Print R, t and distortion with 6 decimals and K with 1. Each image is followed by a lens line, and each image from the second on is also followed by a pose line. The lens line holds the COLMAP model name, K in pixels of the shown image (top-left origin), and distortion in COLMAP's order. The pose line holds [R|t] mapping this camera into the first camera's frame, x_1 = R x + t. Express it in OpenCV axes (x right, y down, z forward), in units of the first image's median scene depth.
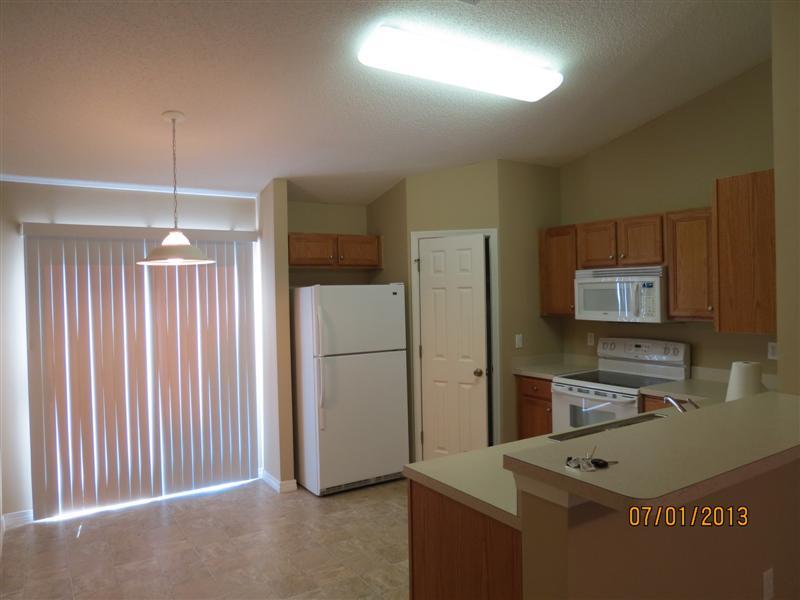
lens RADIAL K [[563.3, 0, 395.8], [0, 563.3, 300.3], [0, 0, 1]] dist [-0.049843, 0.022347]
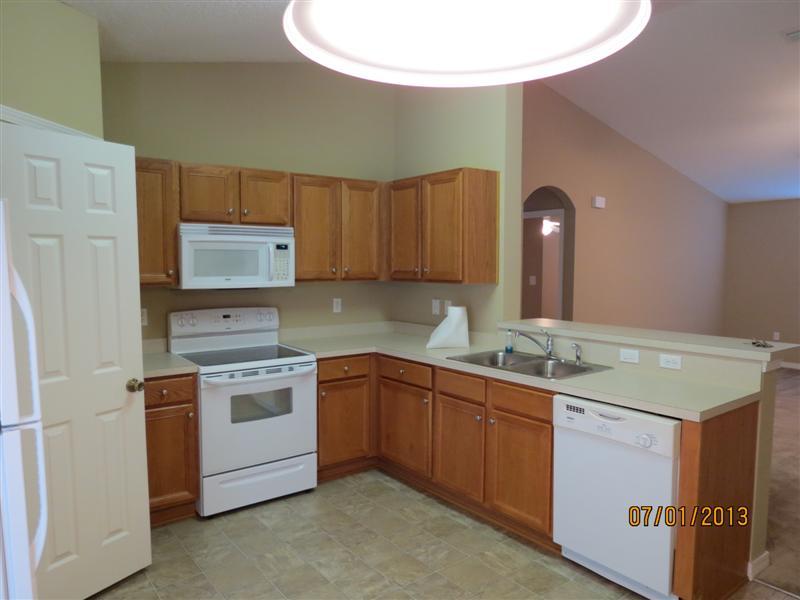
lens RADIAL K [[563.3, 0, 394.4], [0, 563.3, 301.0], [0, 0, 1]] dist [-0.049843, 0.022347]
pose [[-0.089802, -0.052204, 0.994591, -0.937680], [0.011322, 0.998507, 0.053432, 0.028322], [-0.995895, 0.016059, -0.089077, 1.646636]]
